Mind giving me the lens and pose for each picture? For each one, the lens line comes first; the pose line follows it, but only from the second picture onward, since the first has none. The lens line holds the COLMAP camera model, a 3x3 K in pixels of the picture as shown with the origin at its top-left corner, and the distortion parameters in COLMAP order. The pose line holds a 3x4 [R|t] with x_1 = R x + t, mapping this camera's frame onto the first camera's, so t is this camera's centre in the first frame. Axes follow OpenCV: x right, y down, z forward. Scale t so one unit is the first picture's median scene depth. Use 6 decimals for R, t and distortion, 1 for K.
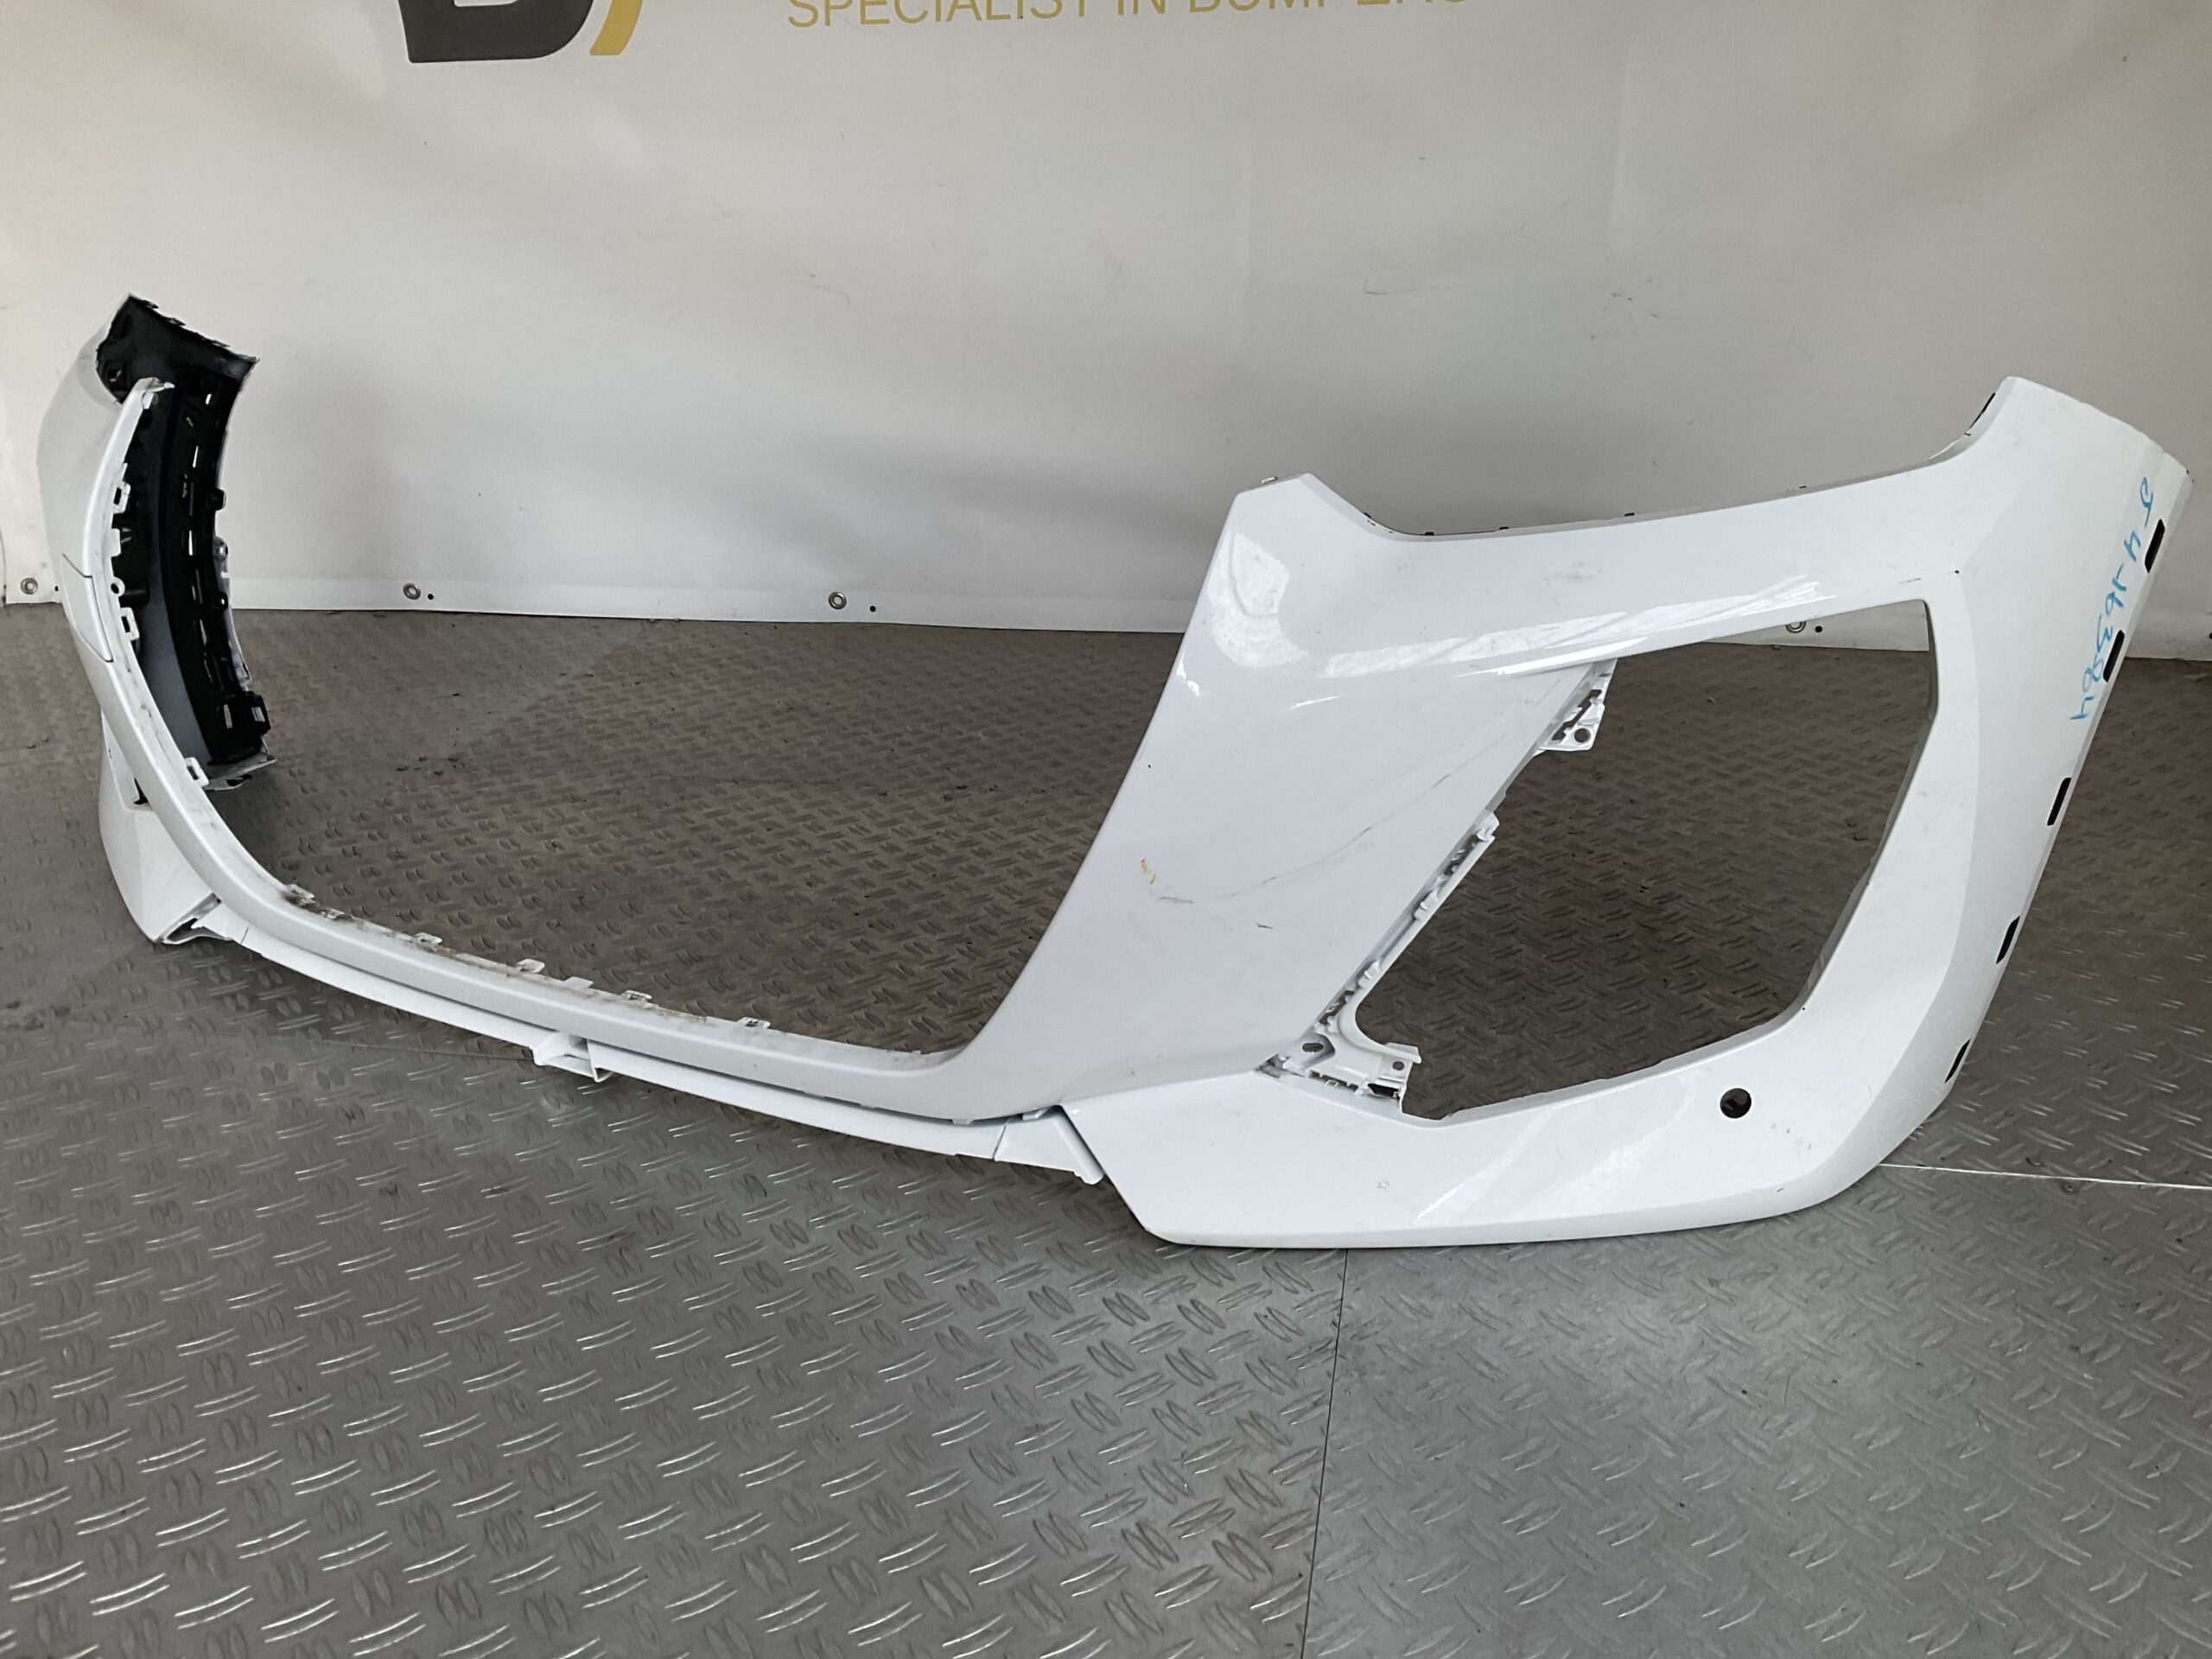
lens RADIAL K [[1541.9, 0, 1106.0], [0, 1541.9, 829.5], [0, 0, 1]] dist [0.087877, -0.119817]
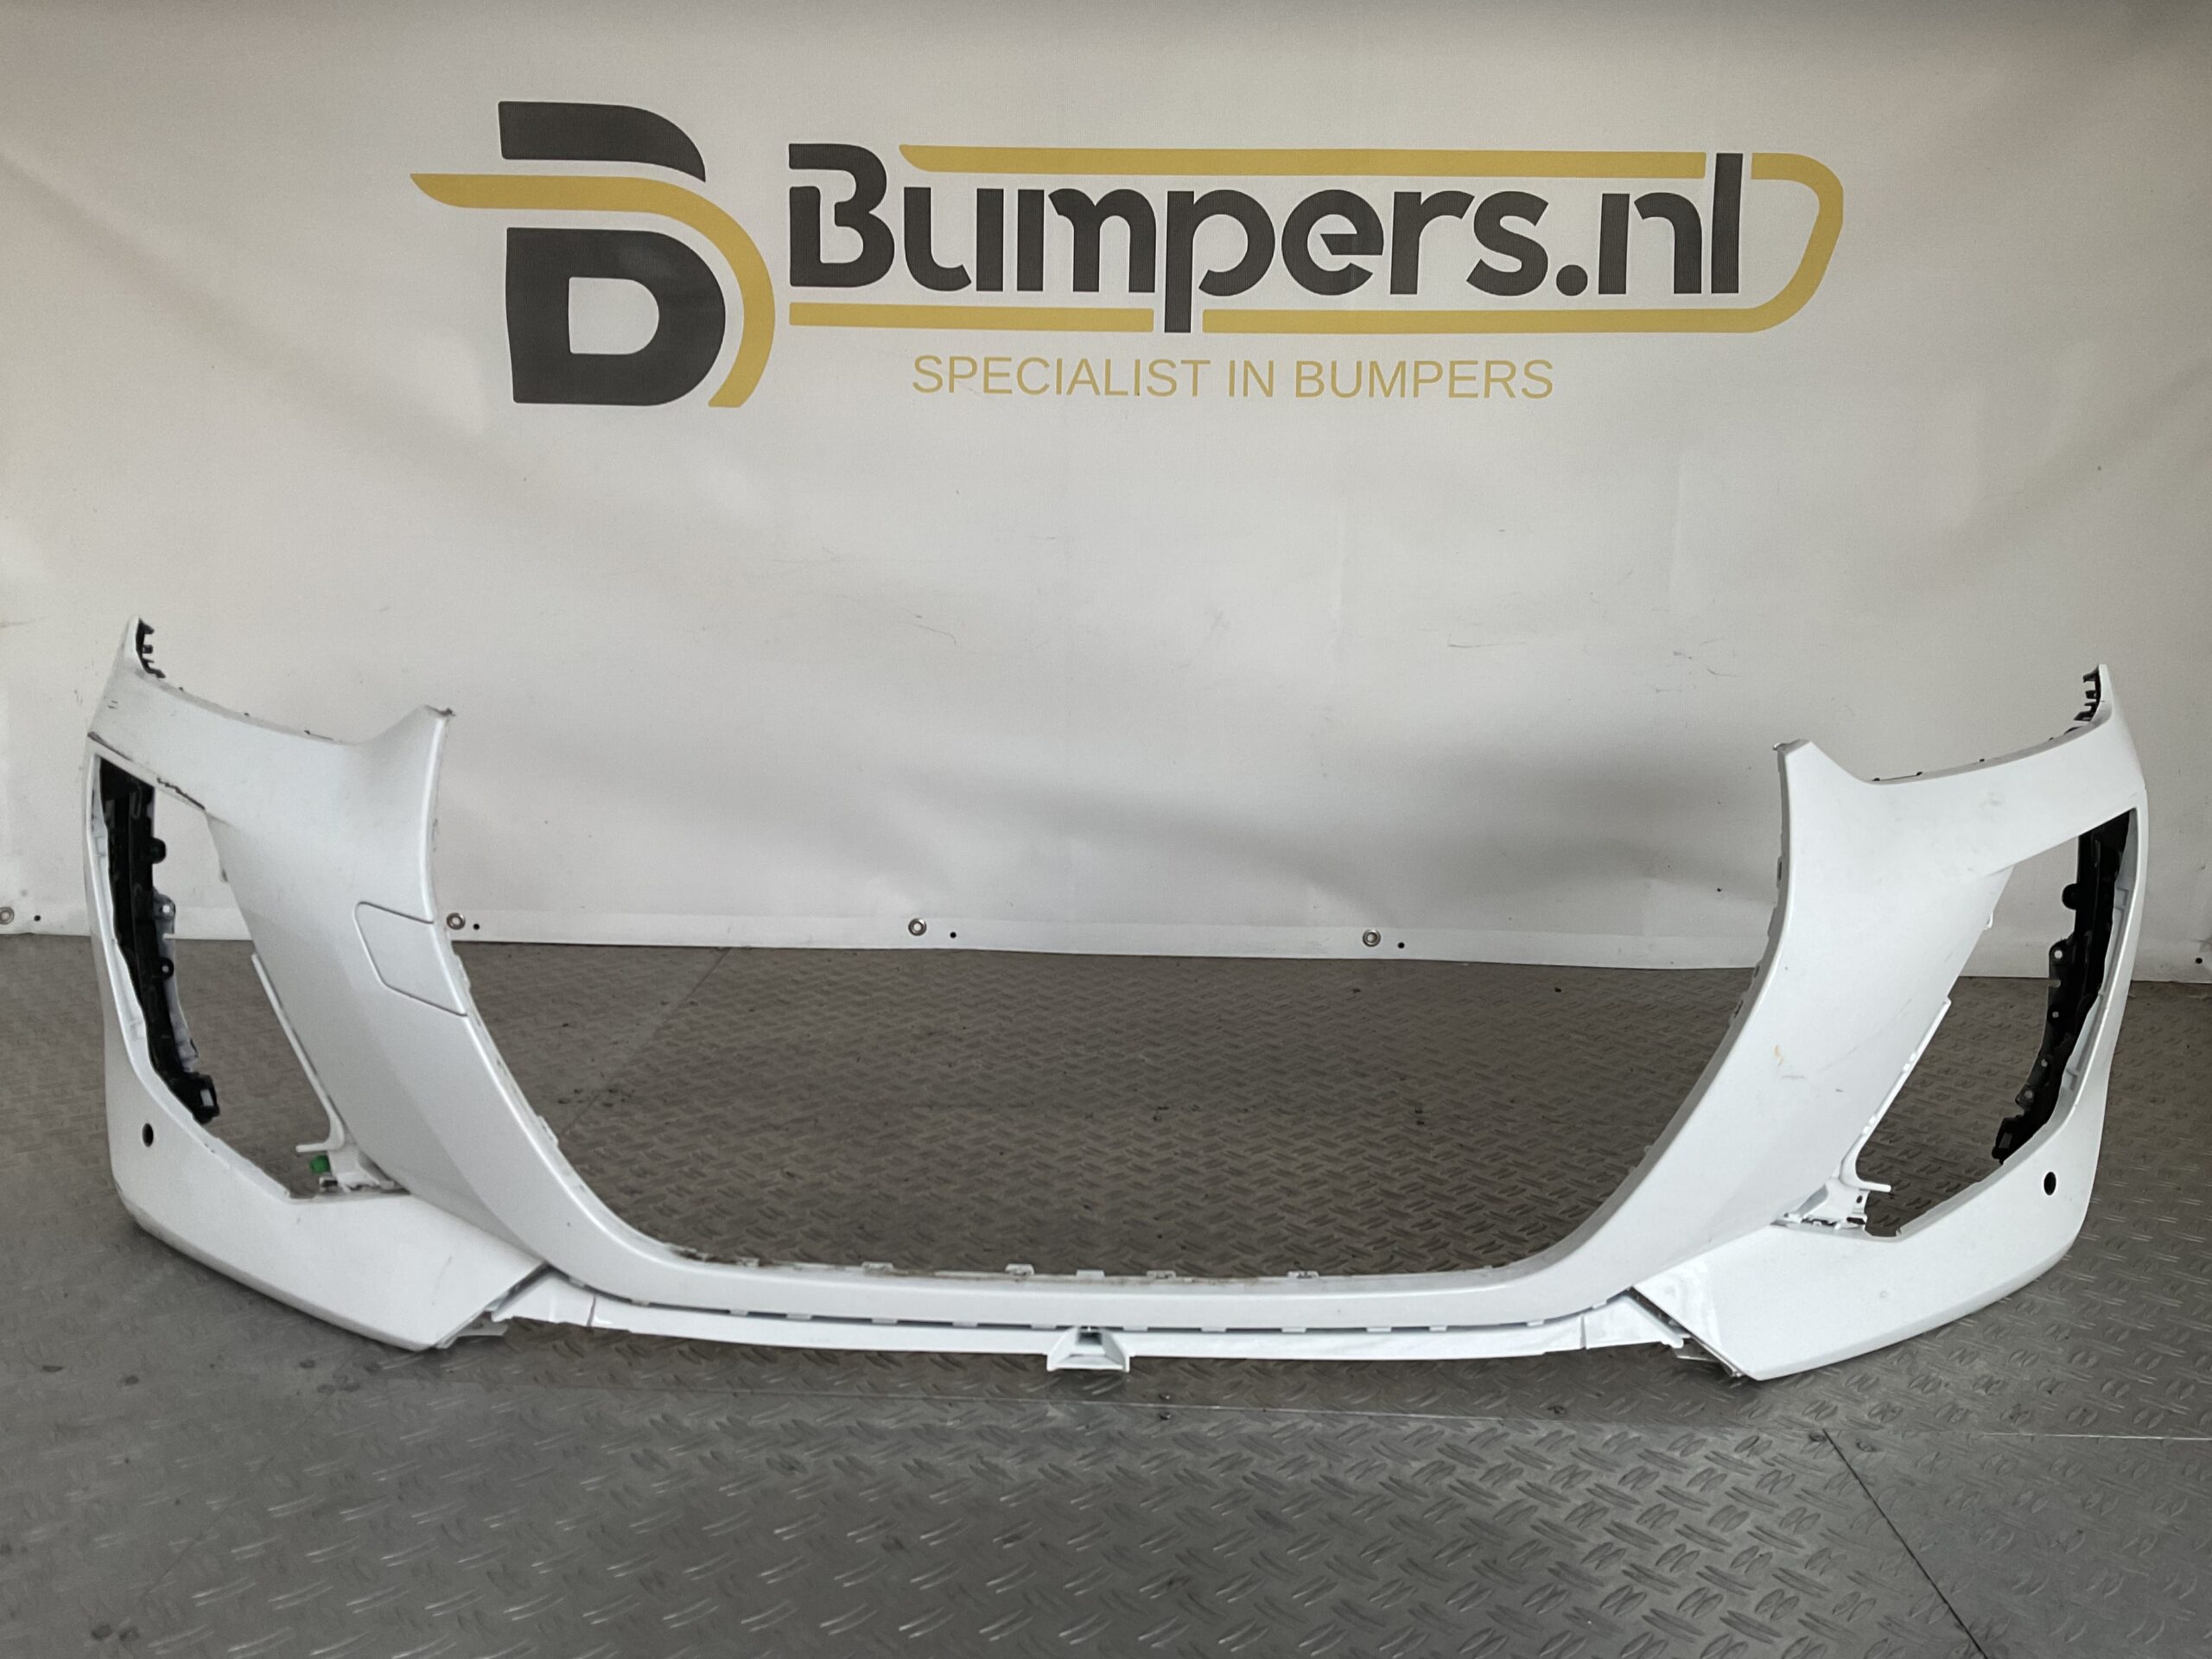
lens RADIAL K [[1541.9, 0, 1106.0], [0, 1541.9, 829.5], [0, 0, 1]] dist [0.087877, -0.119817]
pose [[0.892168, -0.046279, 0.449327, -0.658522], [0.135772, 0.976214, -0.169036, -0.010891], [-0.430816, 0.211815, 0.877230, 0.037132]]
